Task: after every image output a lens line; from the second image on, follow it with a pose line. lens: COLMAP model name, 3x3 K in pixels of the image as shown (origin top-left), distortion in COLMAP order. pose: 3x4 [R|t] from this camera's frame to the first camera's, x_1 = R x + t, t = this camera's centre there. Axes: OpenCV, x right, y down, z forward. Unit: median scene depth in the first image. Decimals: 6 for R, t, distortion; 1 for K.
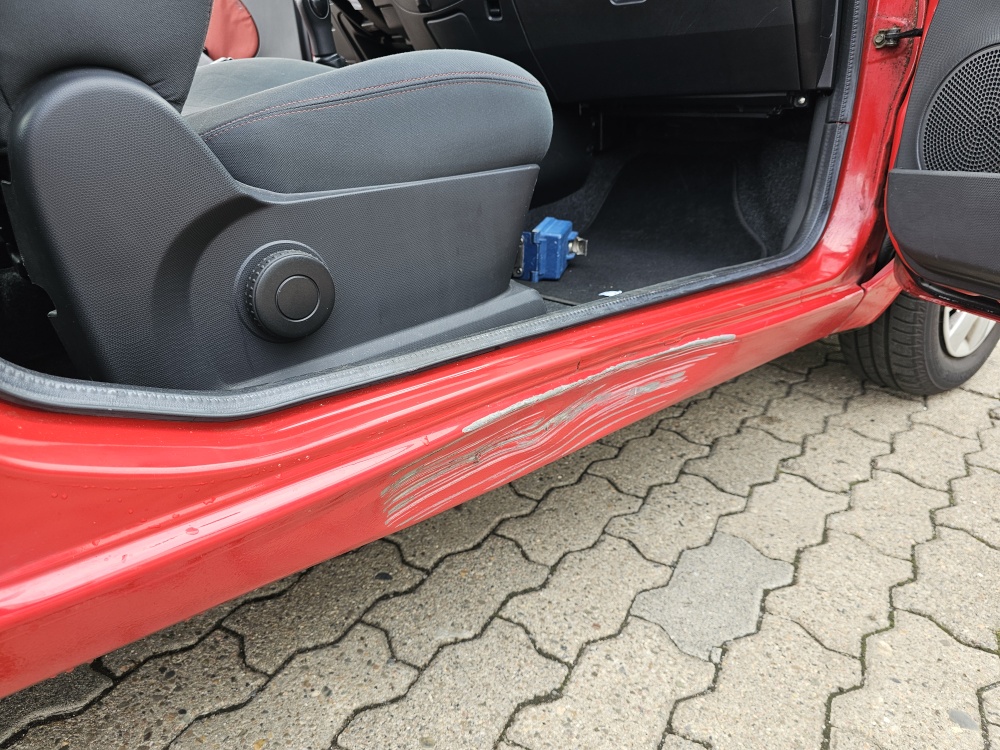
lens RADIAL K [[677.2, 0, 500.3], [0, 677.2, 380.0], [0, 0, 1]] dist [0.044147, -0.047359]
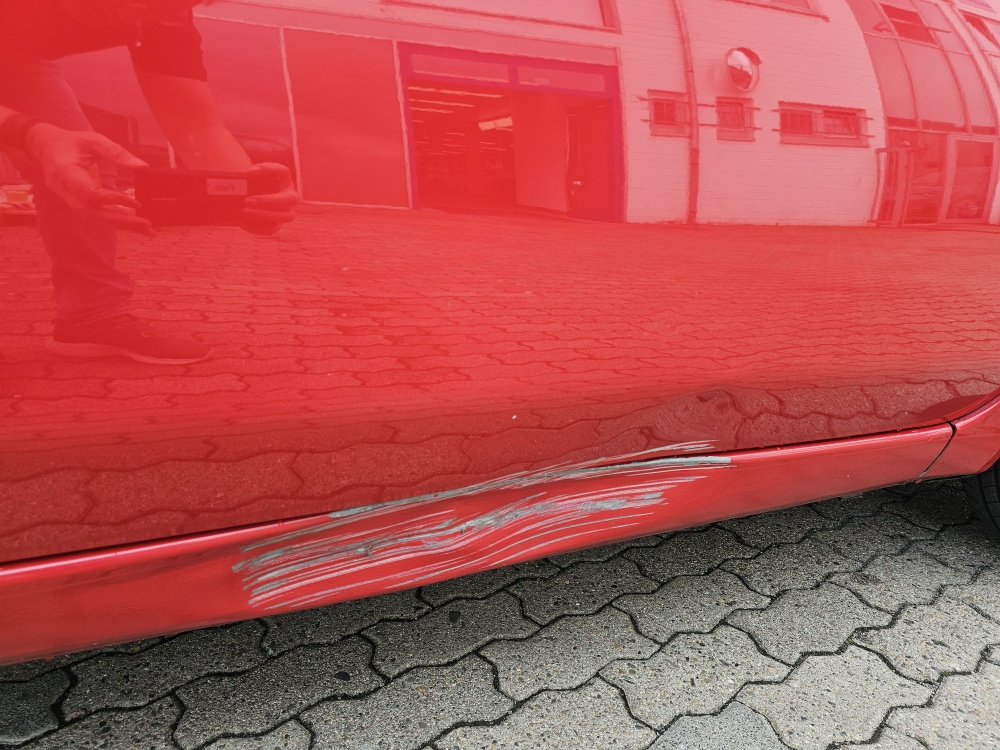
lens RADIAL K [[677.2, 0, 490.6], [0, 677.2, 377.0], [0, 0, 1]] dist [0.044147, -0.047359]
pose [[0.955719, 0.068312, -0.286244, 0.255434], [-0.117779, 0.980175, -0.159326, 0.006258], [0.269685, 0.185985, 0.944817, 0.071677]]
